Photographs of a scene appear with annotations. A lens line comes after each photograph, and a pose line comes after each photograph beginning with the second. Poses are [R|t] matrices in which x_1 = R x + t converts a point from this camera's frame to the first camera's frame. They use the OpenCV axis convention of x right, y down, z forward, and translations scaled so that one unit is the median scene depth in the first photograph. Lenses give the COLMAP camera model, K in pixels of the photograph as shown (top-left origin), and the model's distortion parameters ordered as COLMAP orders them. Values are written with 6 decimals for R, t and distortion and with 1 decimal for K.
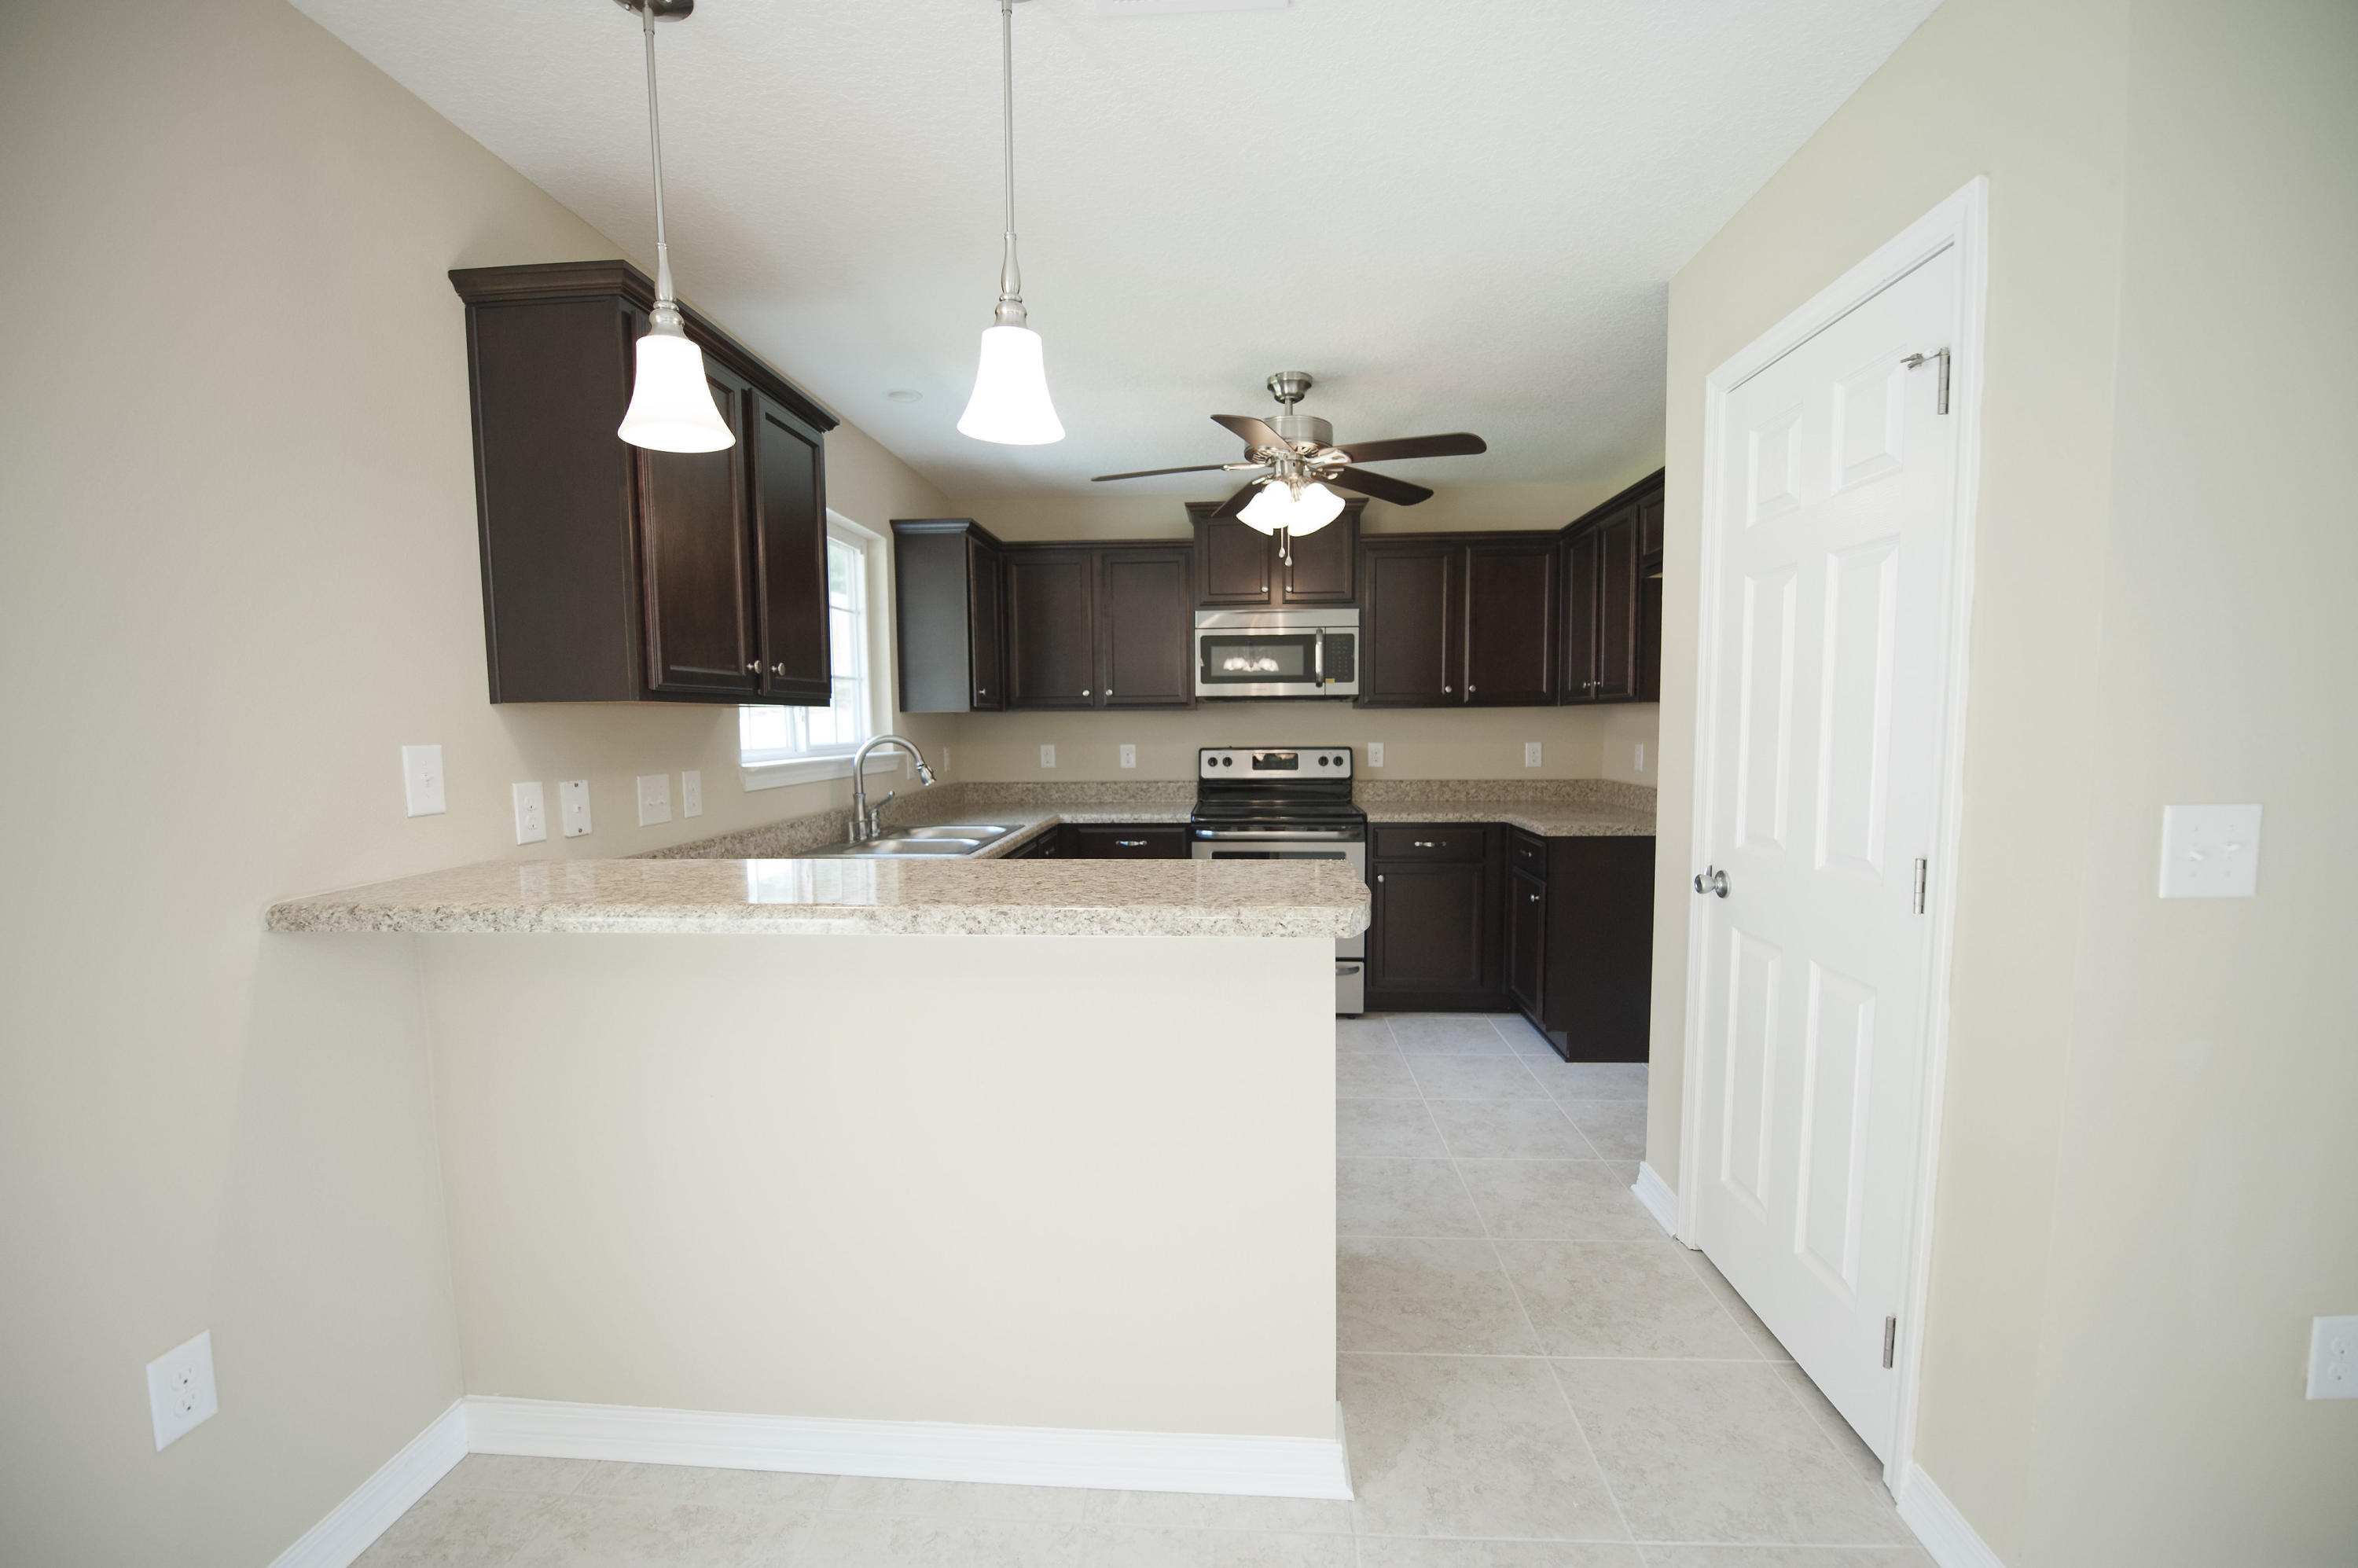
lens RADIAL K [[940.2, 0, 1185.3], [0, 940.2, 795.9], [0, 0, 1]] dist [-0.010897, -0.004066]
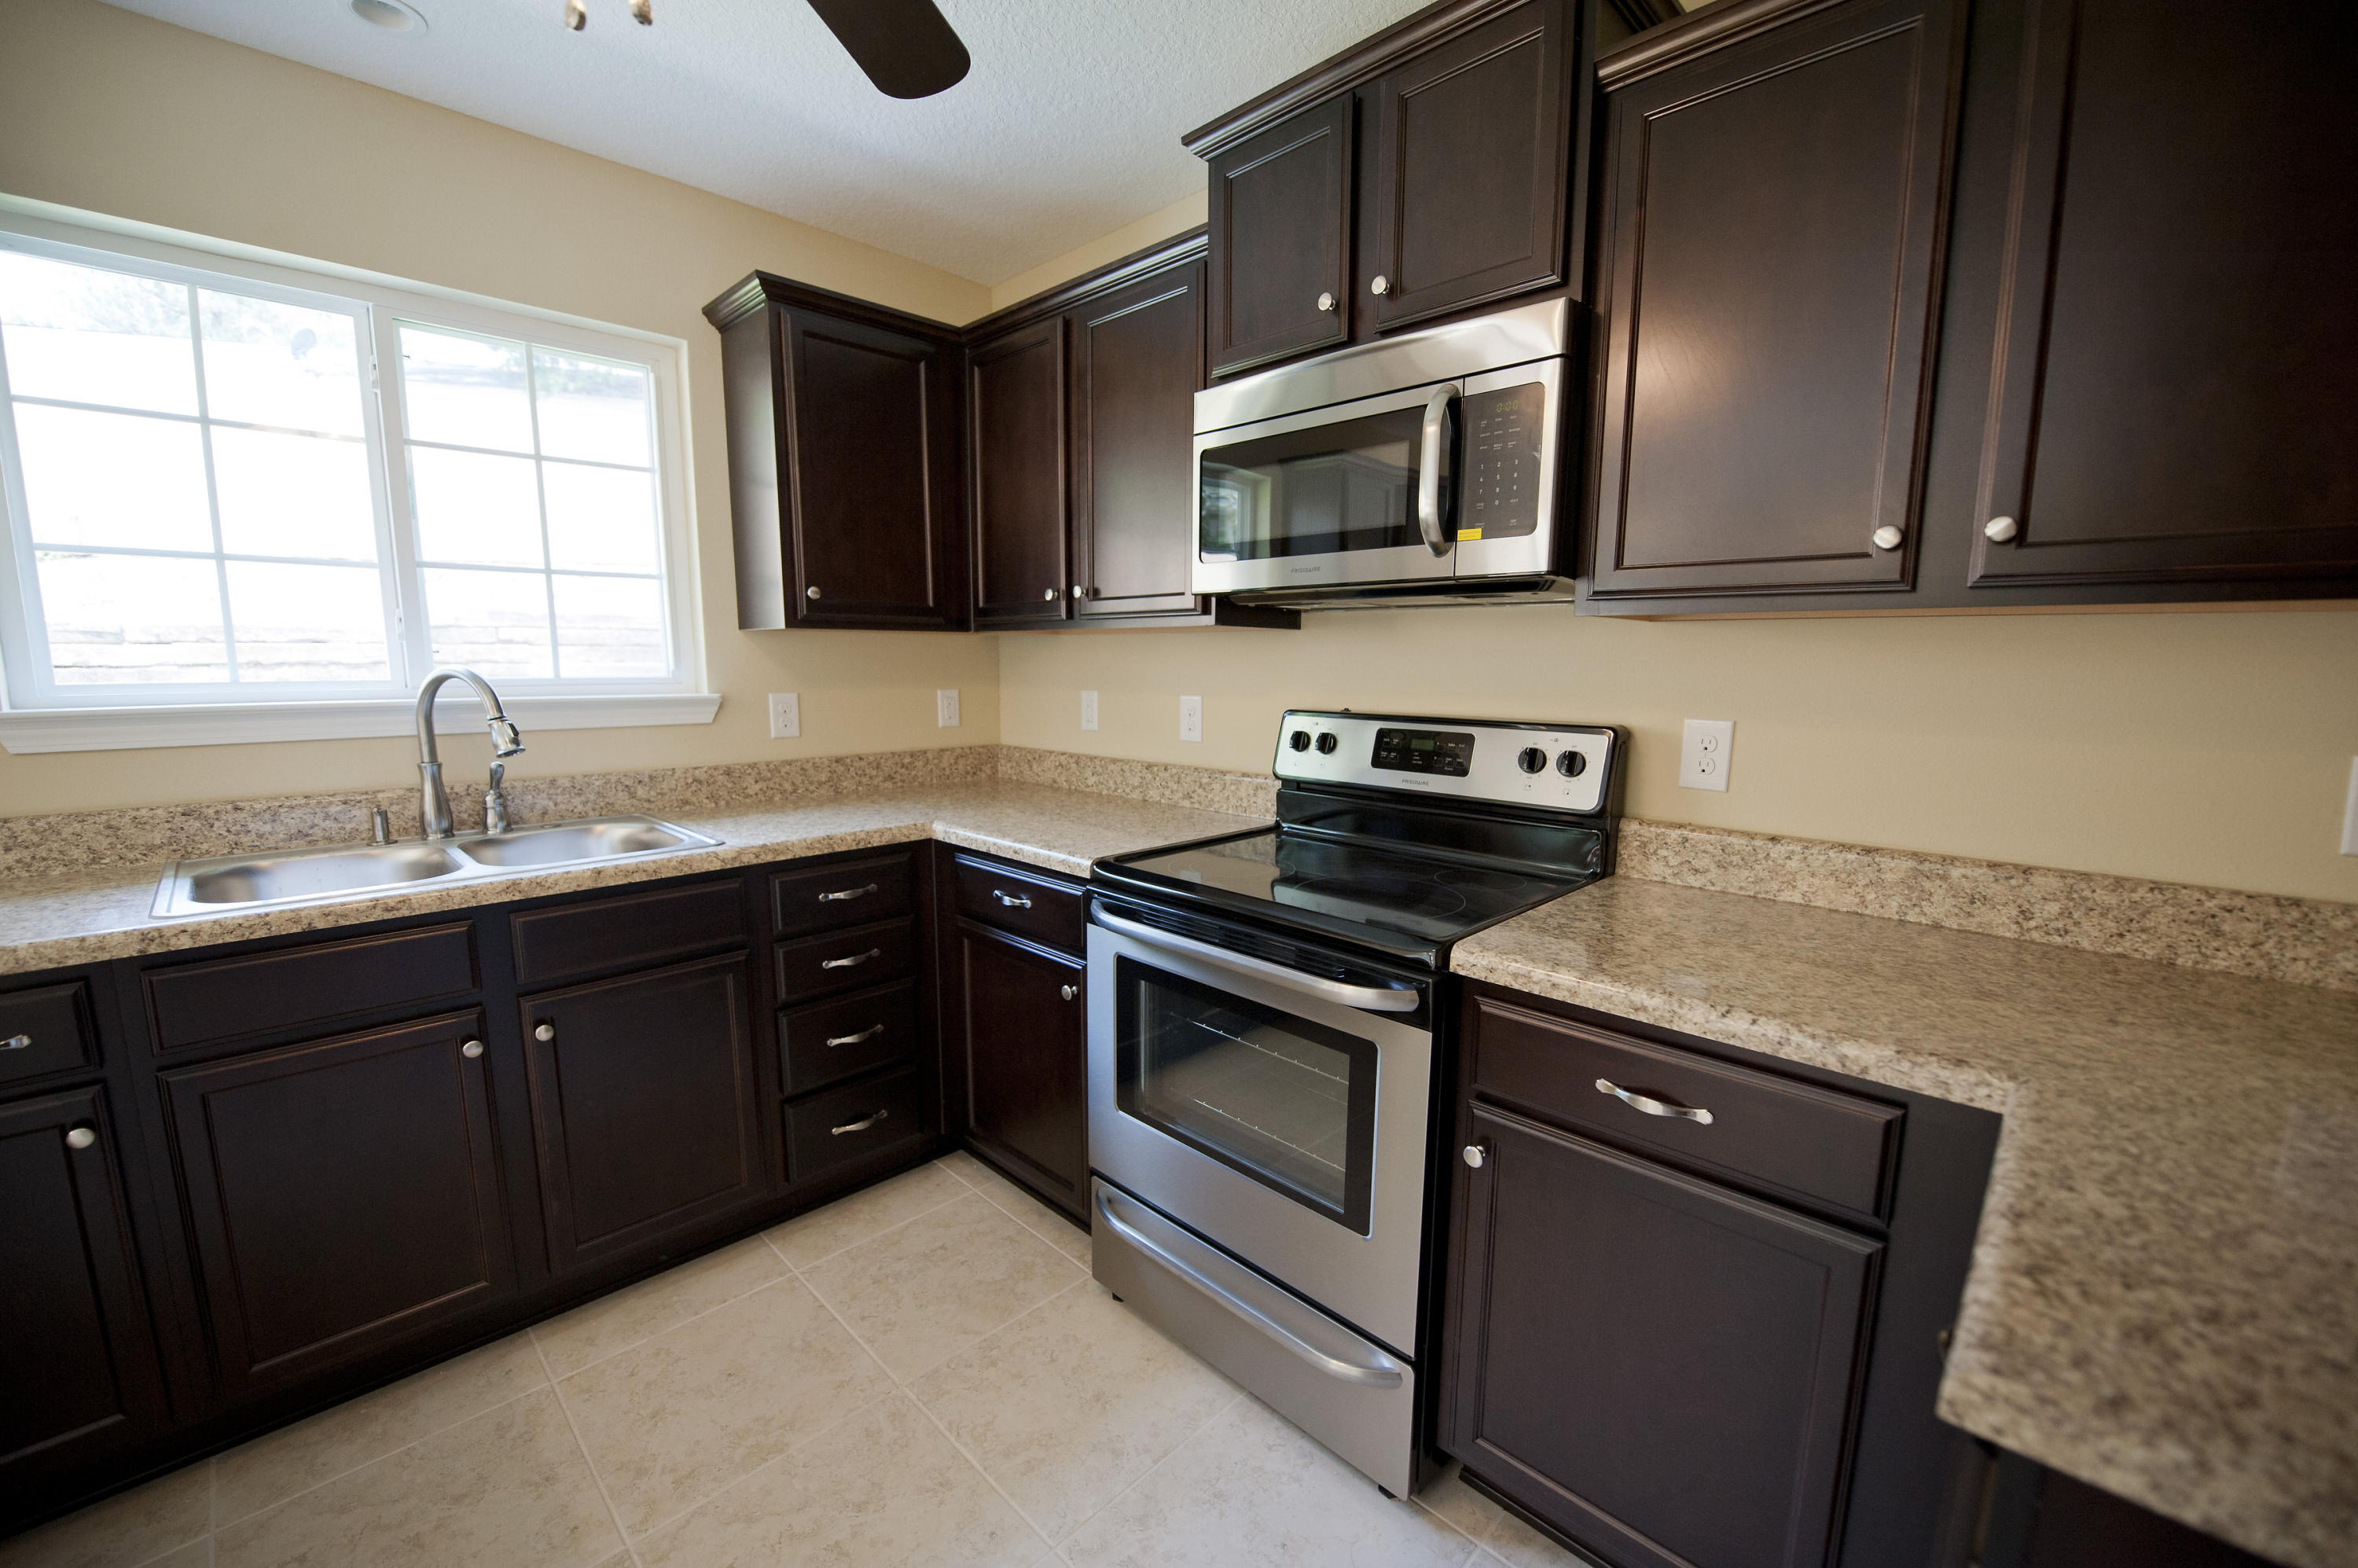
lens RADIAL K [[941.6, 0, 1185.5], [0, 941.6, 796.7], [0, 0, 1]] dist [-0.010736, -0.004247]
pose [[0.755403, 0.108346, -0.646241, 0.317697], [-0.065268, 0.993772, 0.090318, -0.052398], [0.652002, -0.026048, 0.757770, 0.684406]]
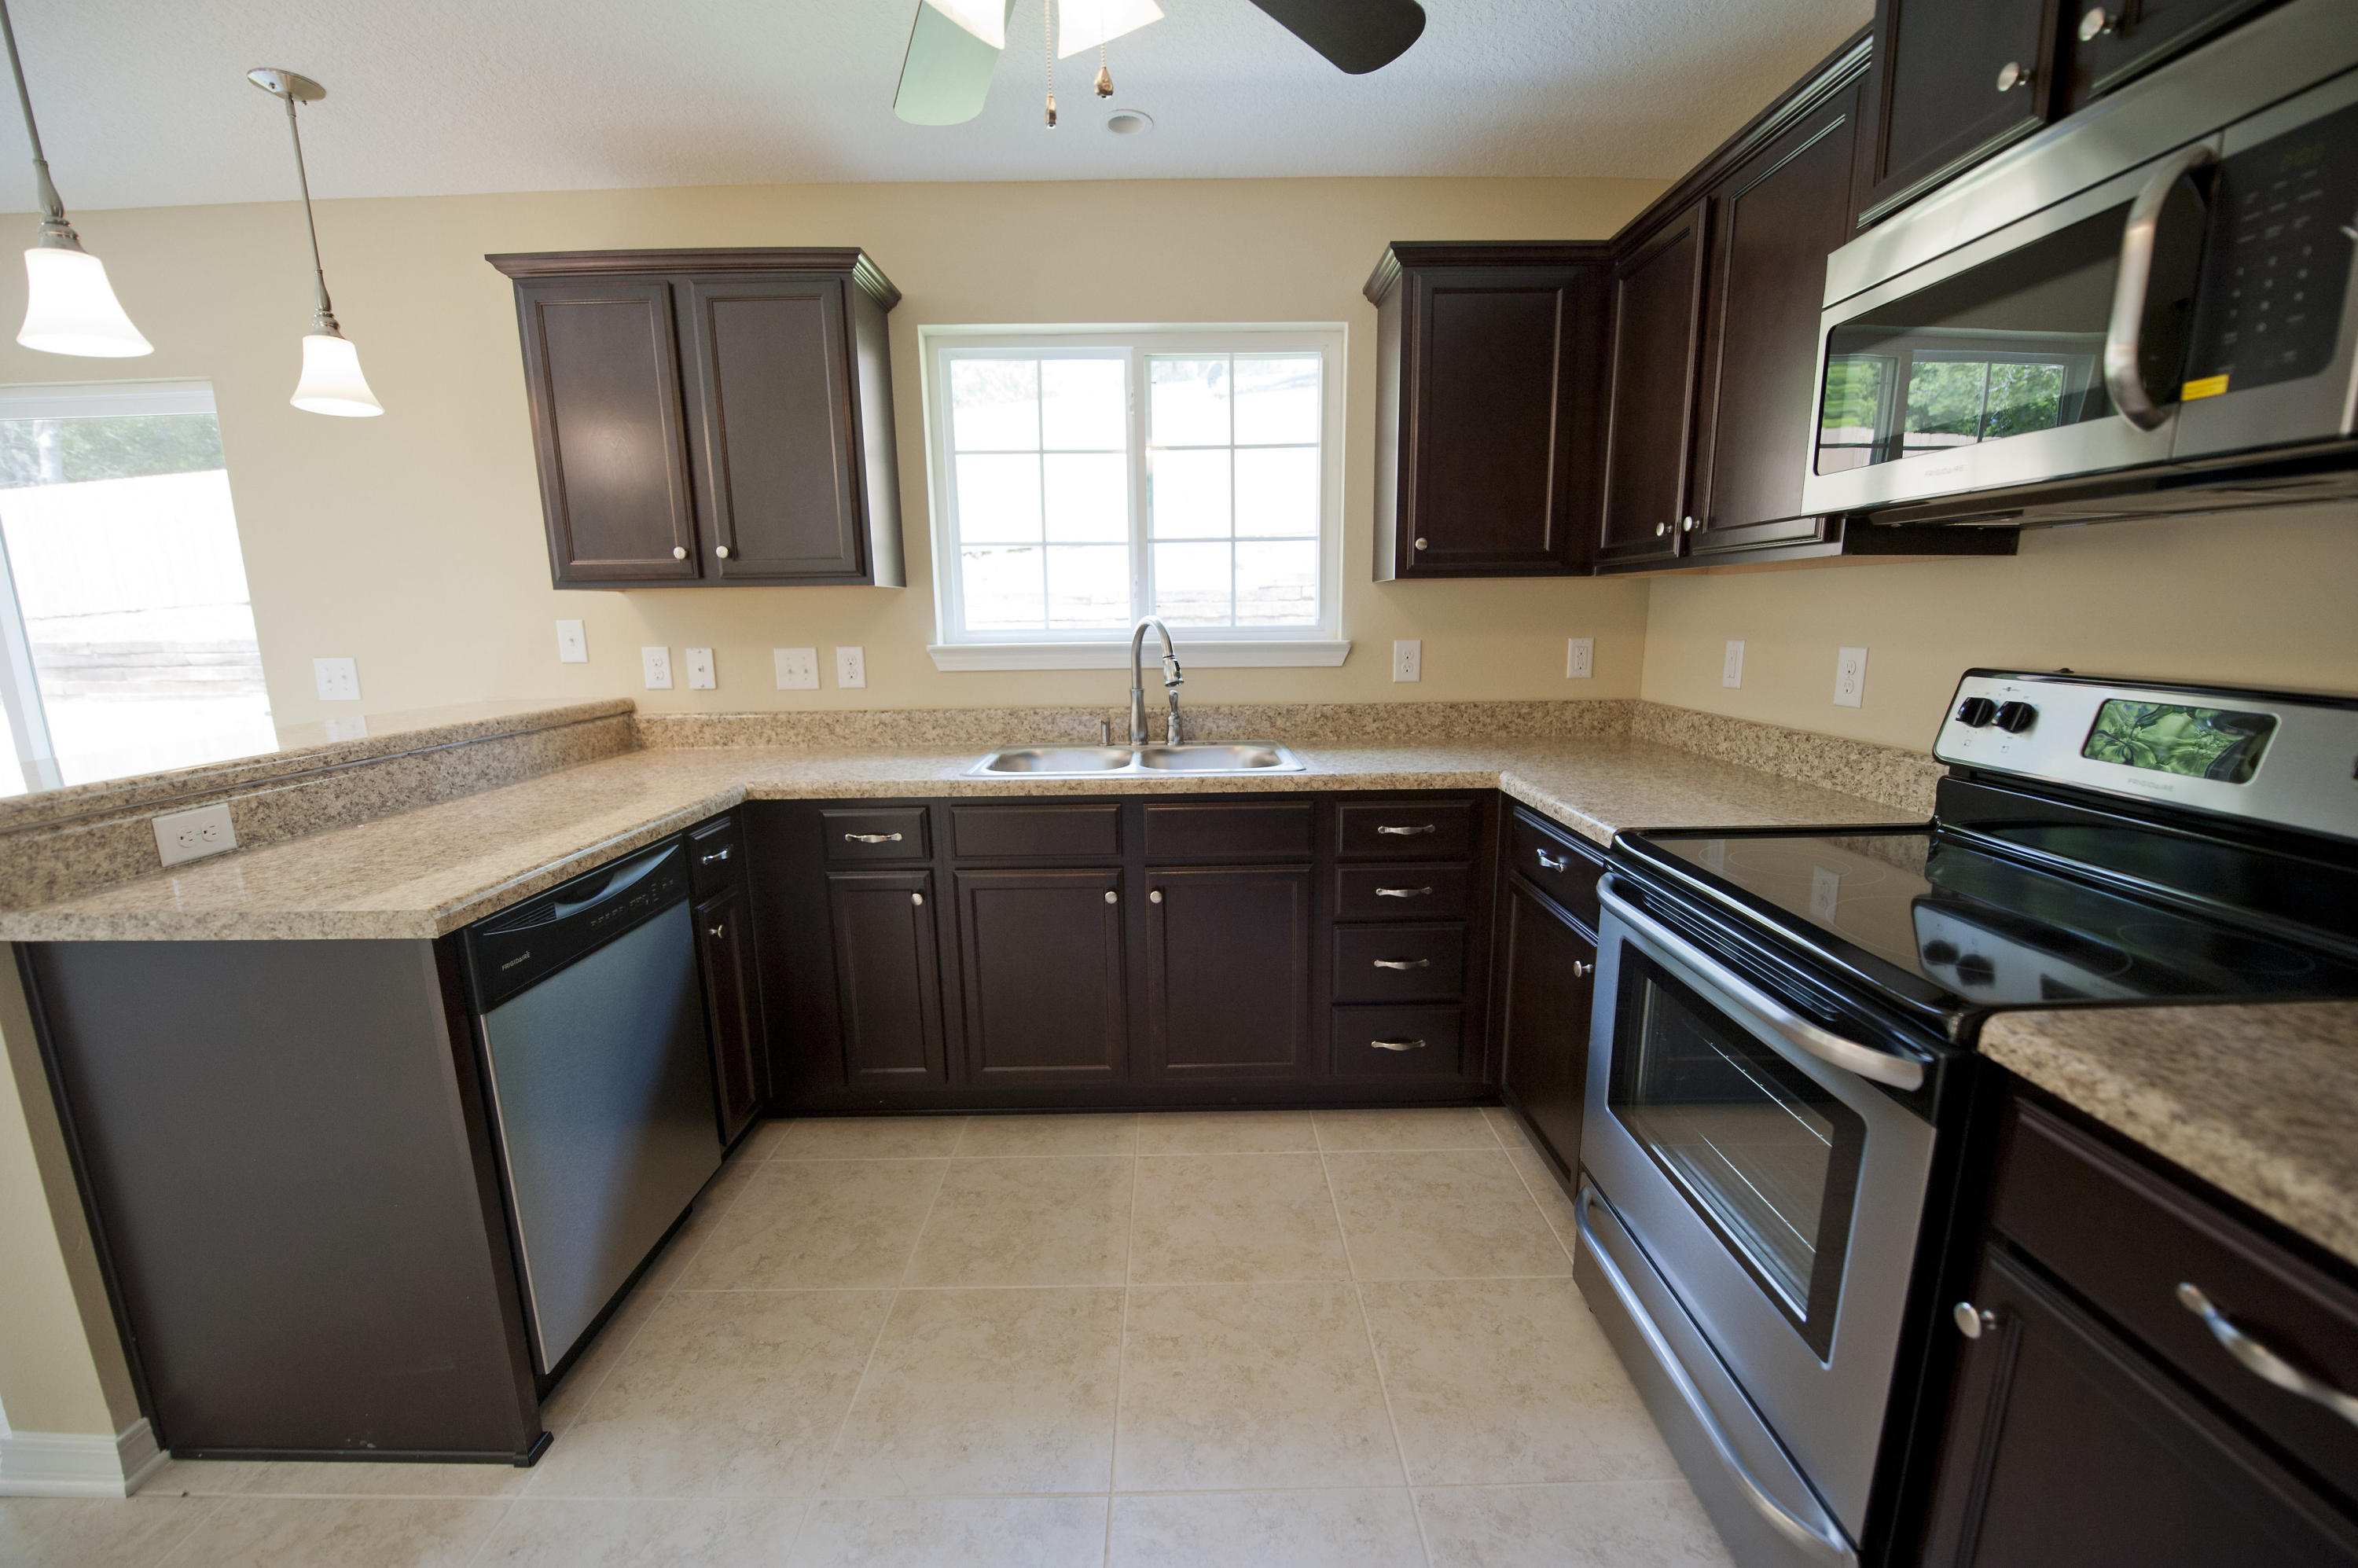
lens RADIAL K [[940.2, 0, 1185.3], [0, 940.2, 795.9], [0, 0, 1]] dist [-0.010897, -0.004066]
pose [[0.071451, 0.199016, -0.977388, 0.370211], [-0.068645, 0.978550, 0.194234, -0.057564], [0.995079, 0.053214, 0.083579, 0.775956]]
